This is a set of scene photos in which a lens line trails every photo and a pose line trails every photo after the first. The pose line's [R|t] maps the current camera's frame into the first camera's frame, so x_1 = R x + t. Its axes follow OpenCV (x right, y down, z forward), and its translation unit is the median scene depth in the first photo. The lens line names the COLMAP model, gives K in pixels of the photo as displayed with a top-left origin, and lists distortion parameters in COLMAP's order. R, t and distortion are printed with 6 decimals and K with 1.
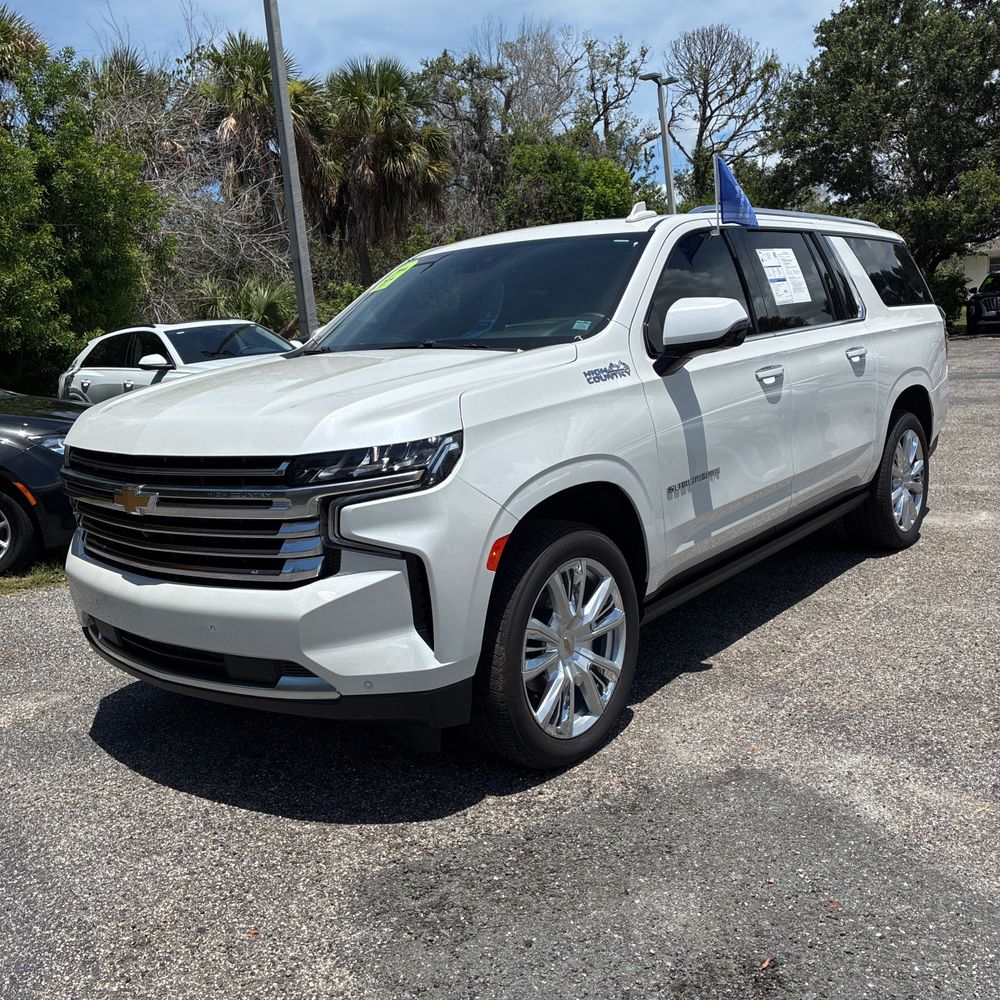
lens RADIAL K [[1008.3, 0, 485.9], [0, 1008.3, 504.4], [0, 0, 1]] dist [0.043696, -0.032112]
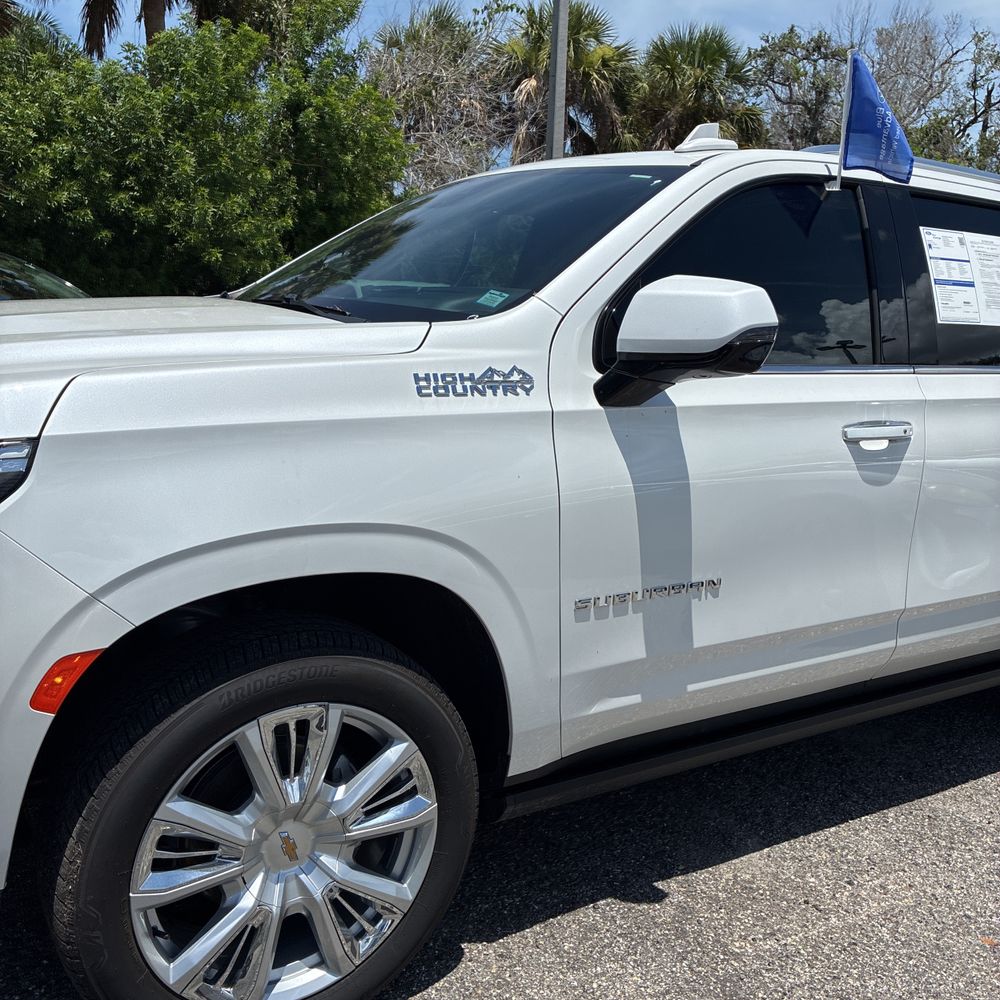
lens RADIAL K [[1008.3, 0, 485.9], [0, 1008.3, 504.4], [0, 0, 1]] dist [0.043696, -0.032112]
pose [[0.942375, 0.185376, -0.278505, 0.235141], [-0.182341, 0.982539, 0.037000, -0.068383], [0.280501, 0.015915, 0.959722, 0.369861]]
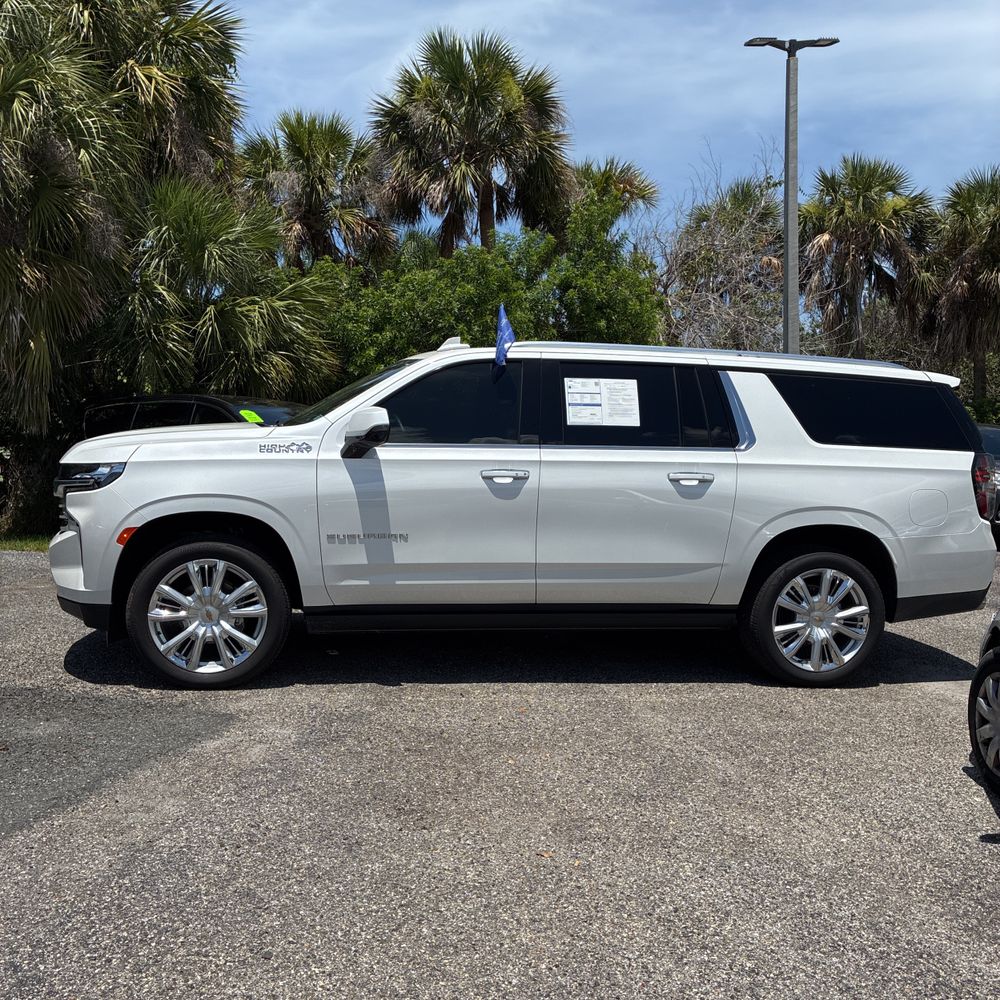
lens RADIAL K [[1006.5, 0, 501.8], [0, 1006.5, 523.1], [0, 0, 1]] dist [0.125659, -0.299124]
pose [[0.753682, 0.156021, -0.638452, 1.070658], [-0.204298, 0.978907, -0.001952, -0.066867], [0.624681, 0.131906, 0.769659, 0.044822]]
